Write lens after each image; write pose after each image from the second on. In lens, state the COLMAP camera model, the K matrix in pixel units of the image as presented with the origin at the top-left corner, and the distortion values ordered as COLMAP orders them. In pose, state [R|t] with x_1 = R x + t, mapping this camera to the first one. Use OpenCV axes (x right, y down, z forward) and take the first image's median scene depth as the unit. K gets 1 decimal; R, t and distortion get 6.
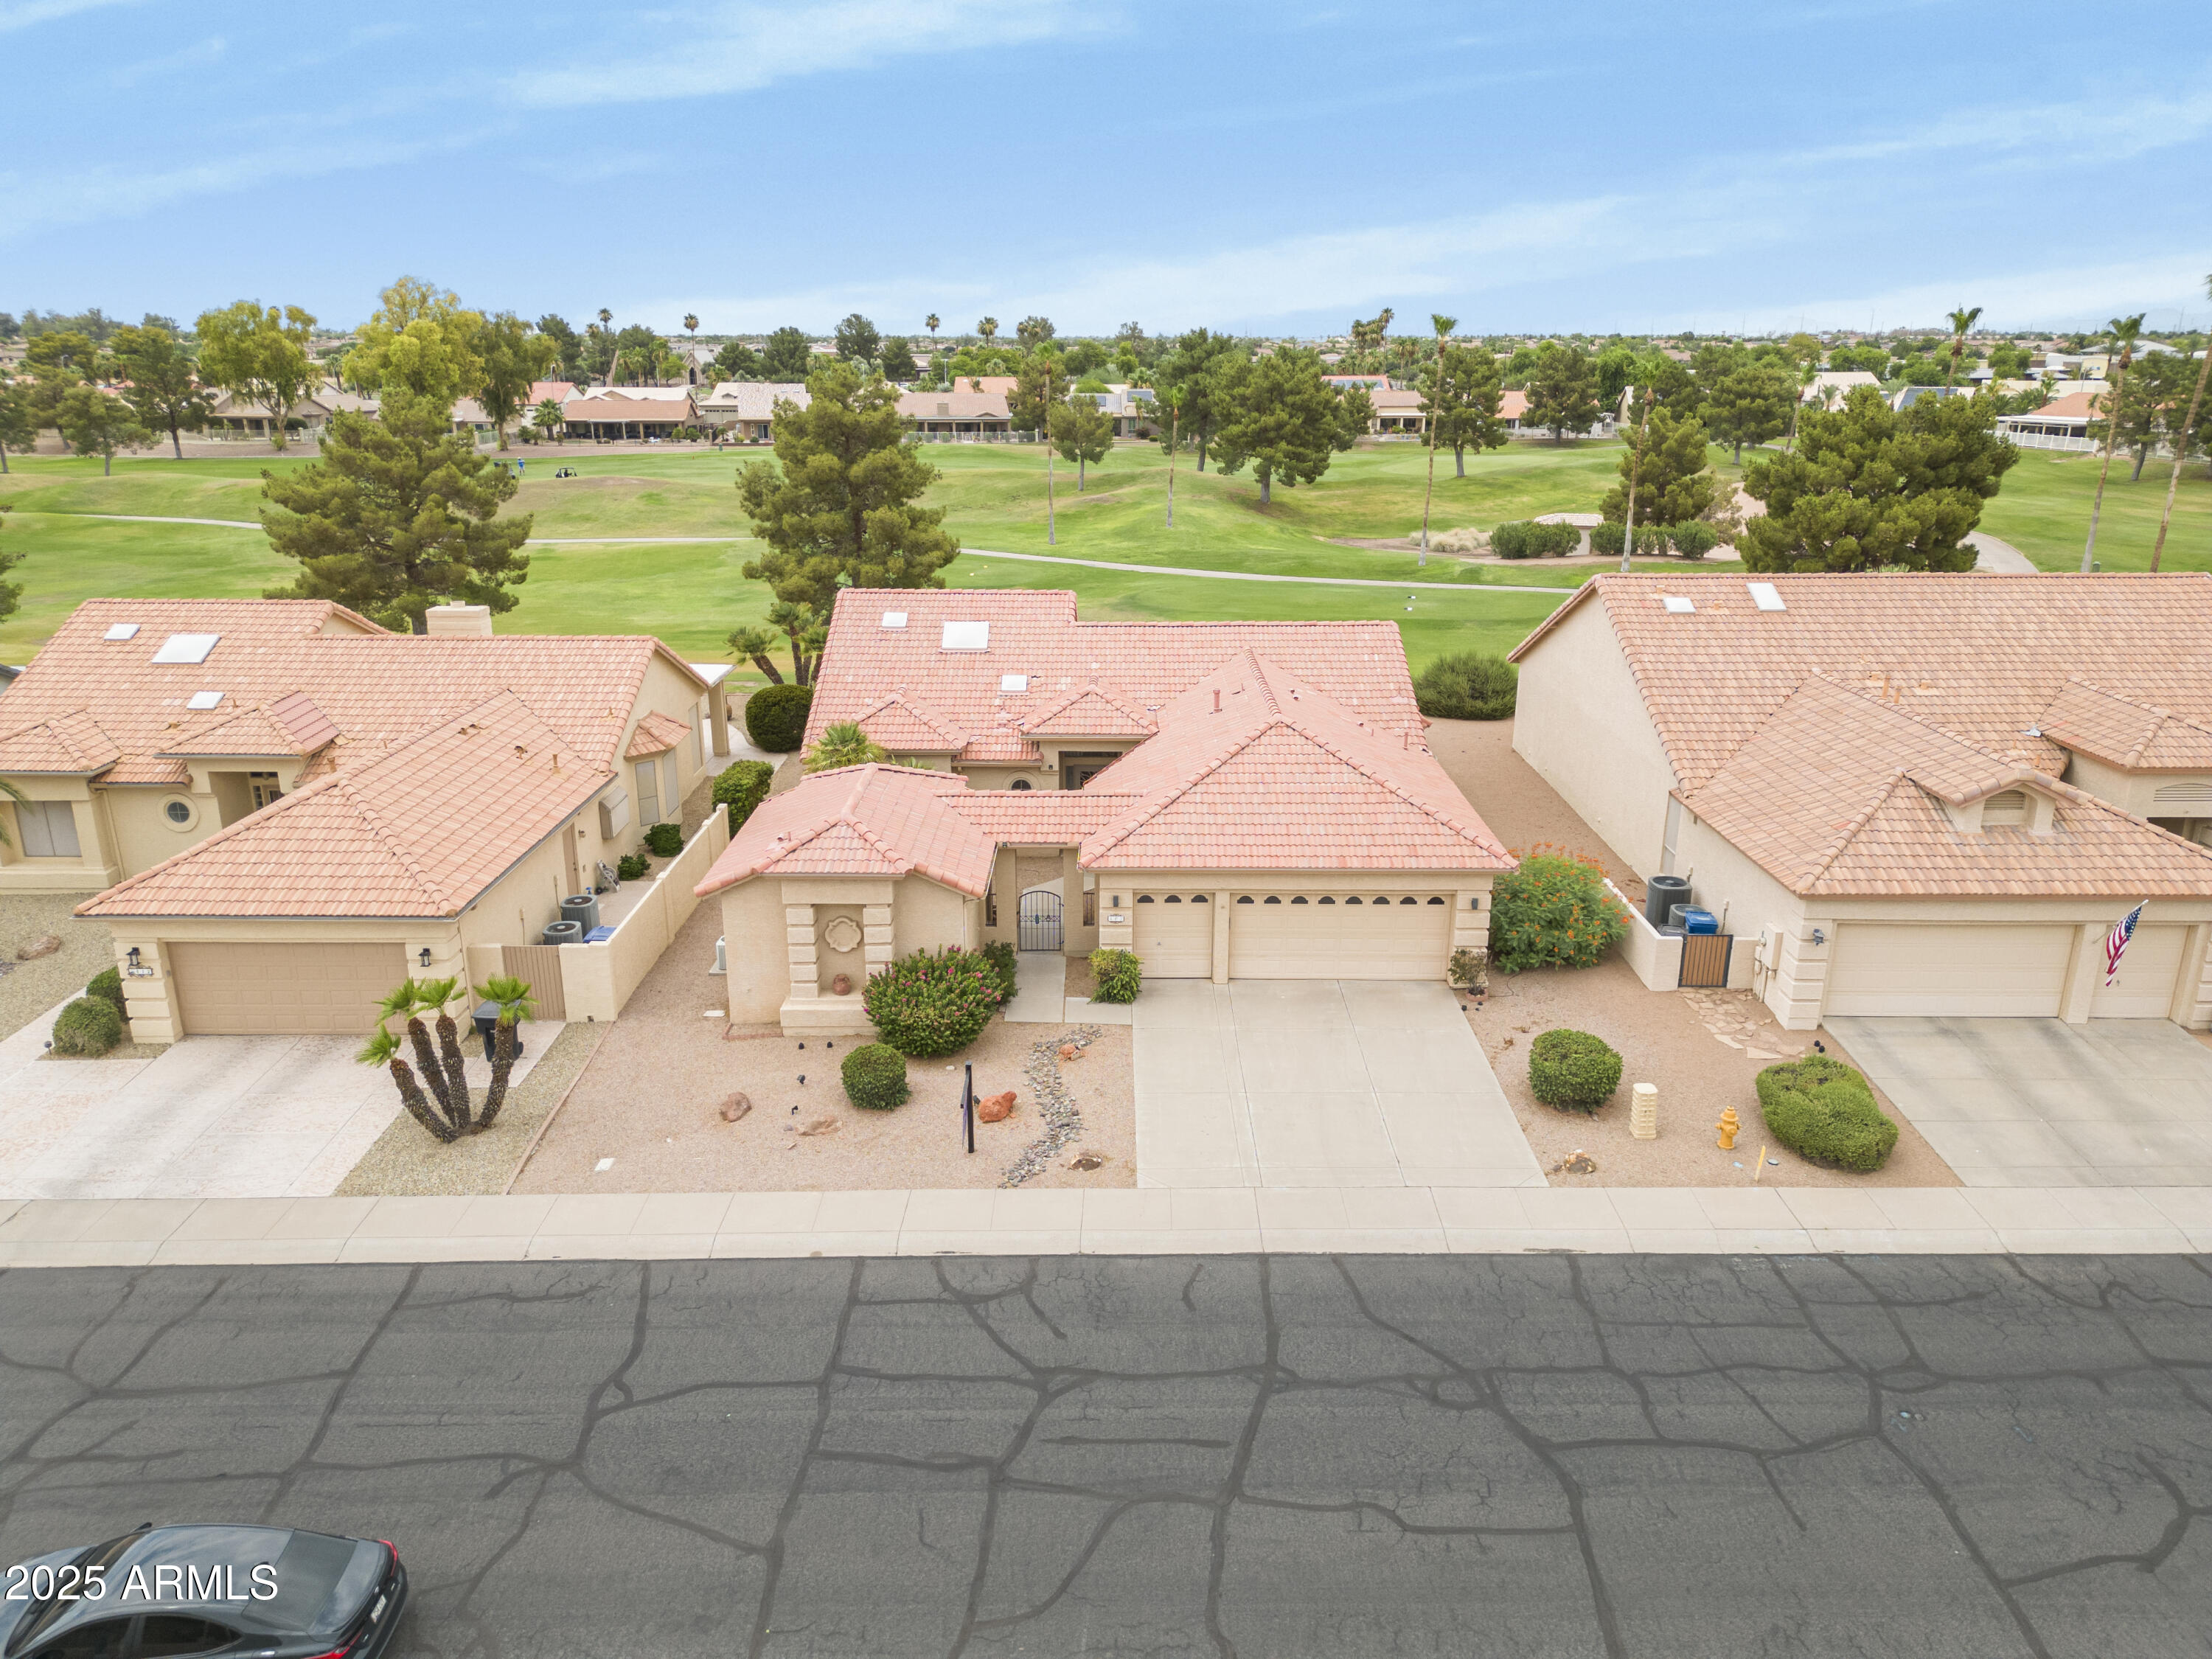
lens RADIAL K [[1546.3, 0, 1109.4], [0, 1546.3, 839.3], [0, 0, 1]] dist [0.093114, -0.122878]
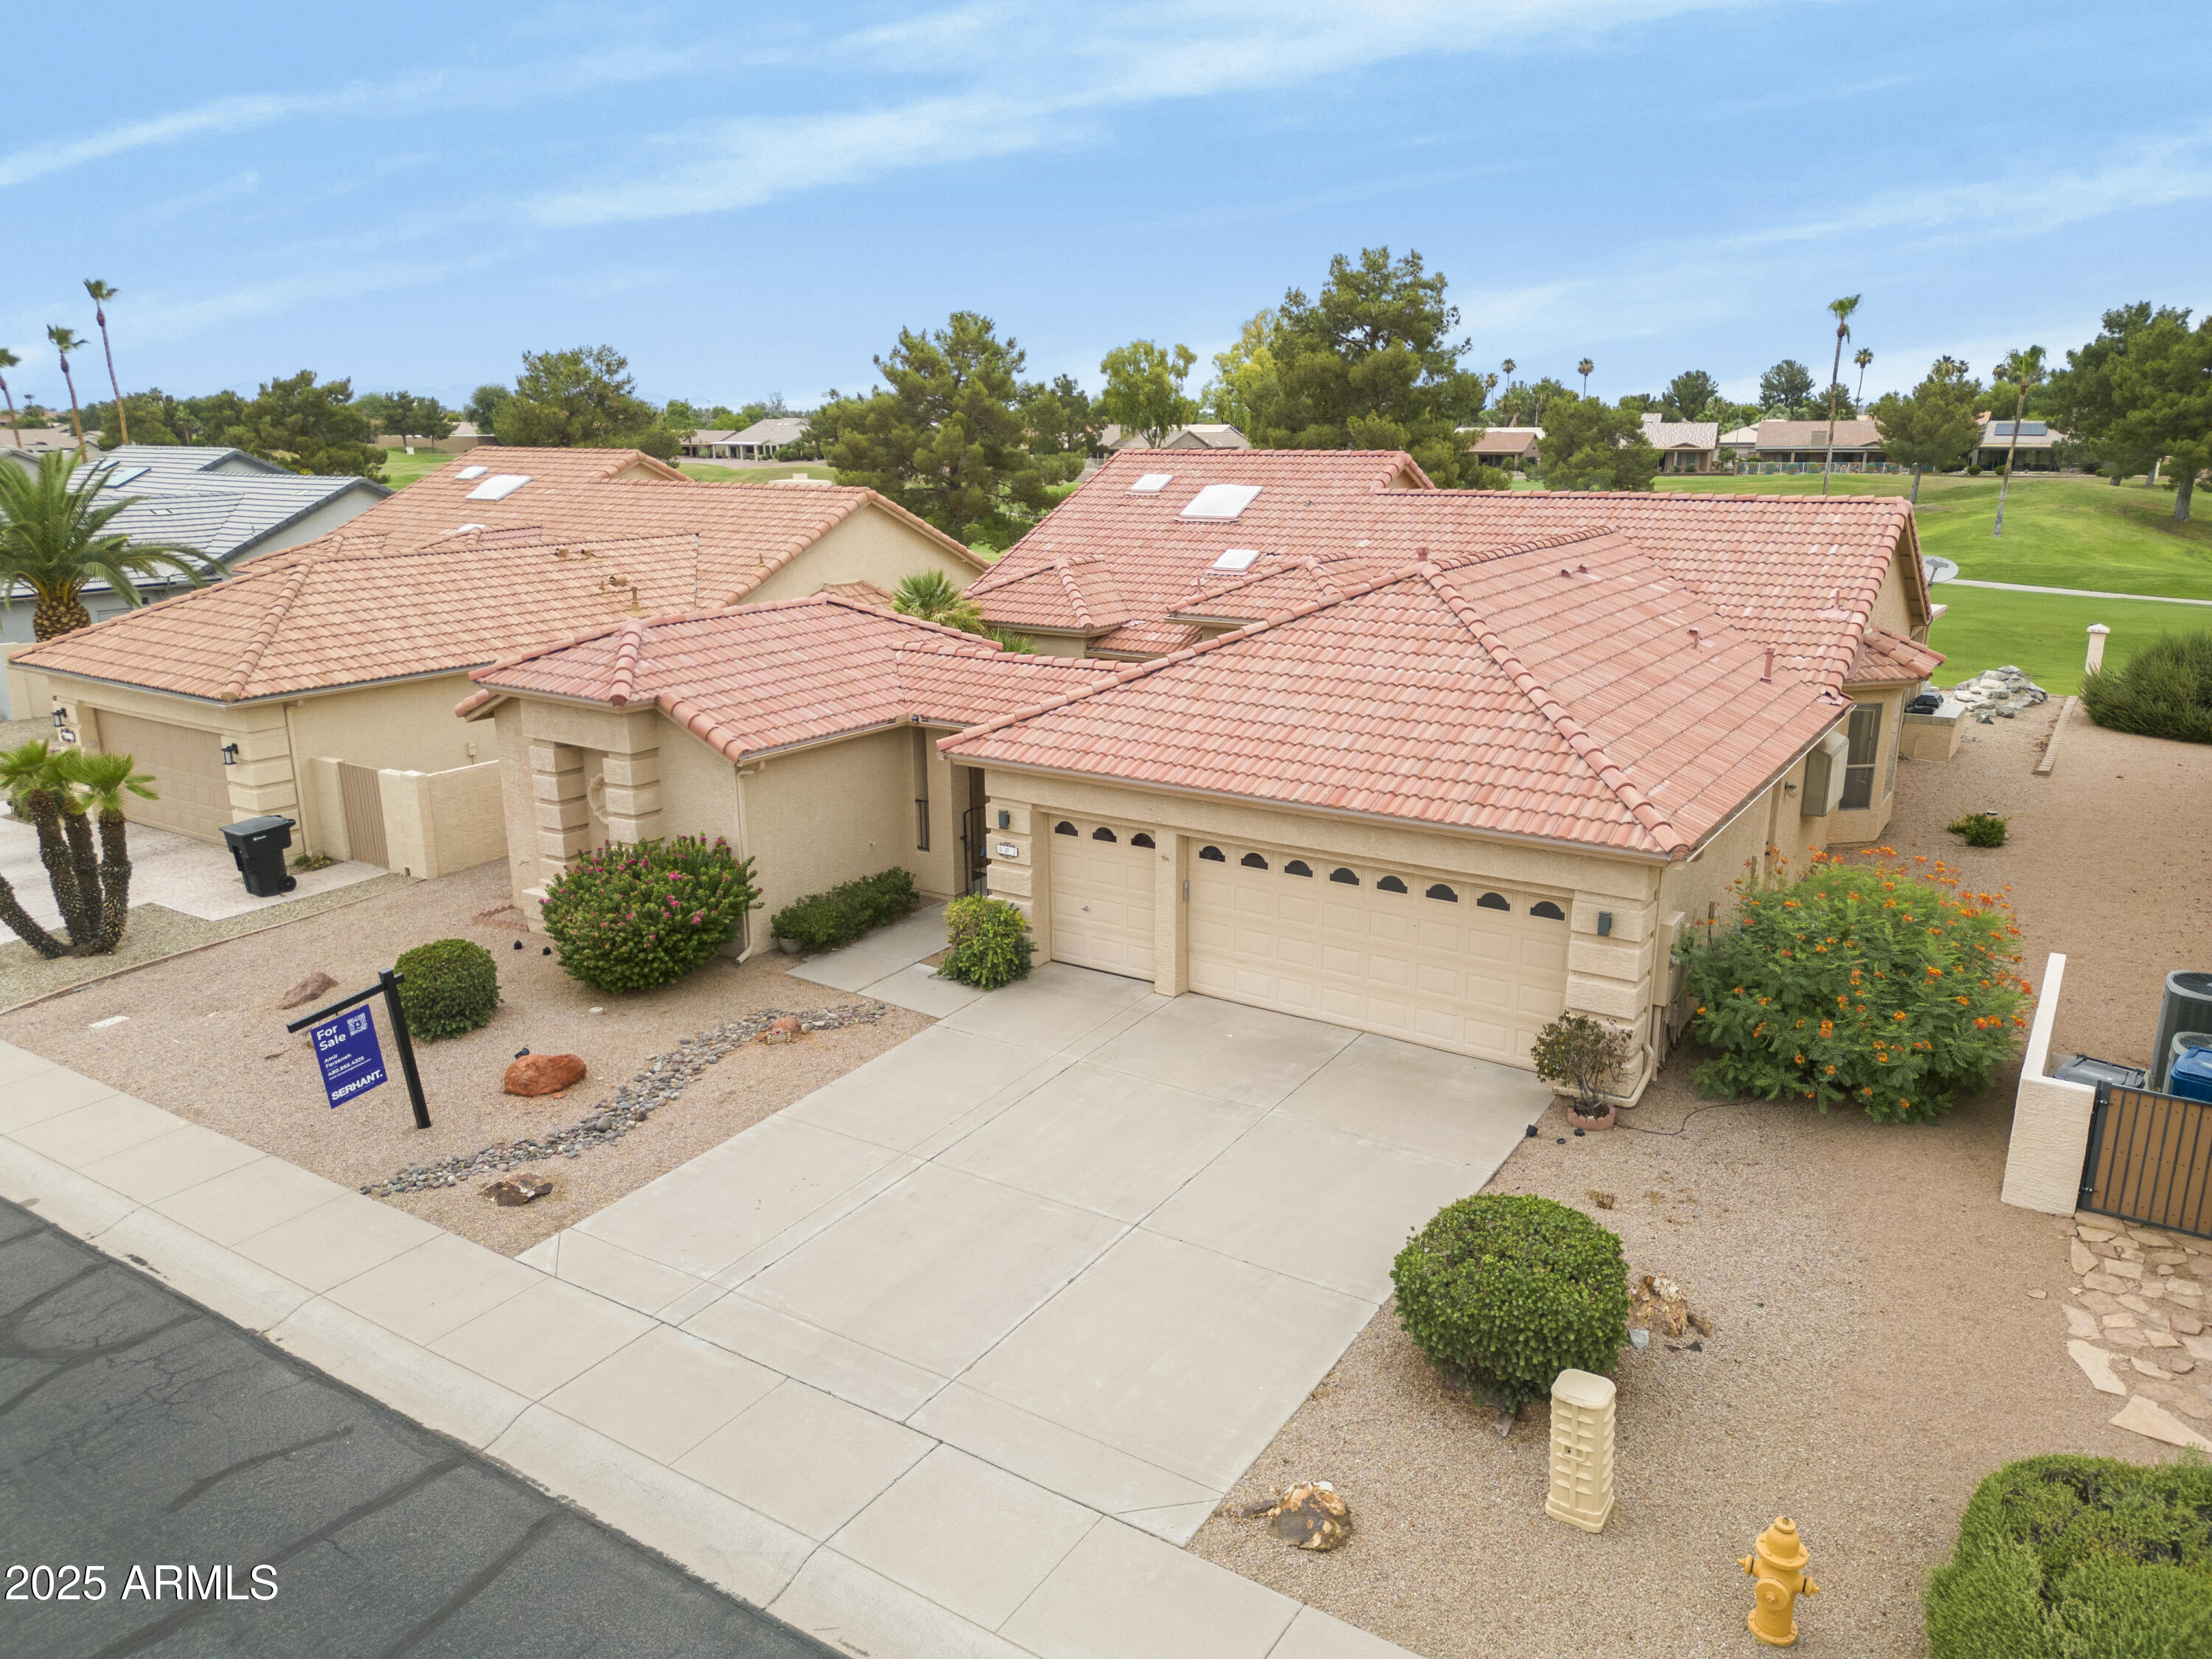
lens RADIAL K [[1552.0, 0, 1109.8], [0, 1552.0, 834.5], [0, 0, 1]] dist [0.064476, -0.061809]
pose [[0.835947, 0.137593, -0.531282, 0.293115], [-0.164165, 0.986429, -0.002837, 0.033238], [0.523682, 0.089589, 0.847190, 0.417949]]
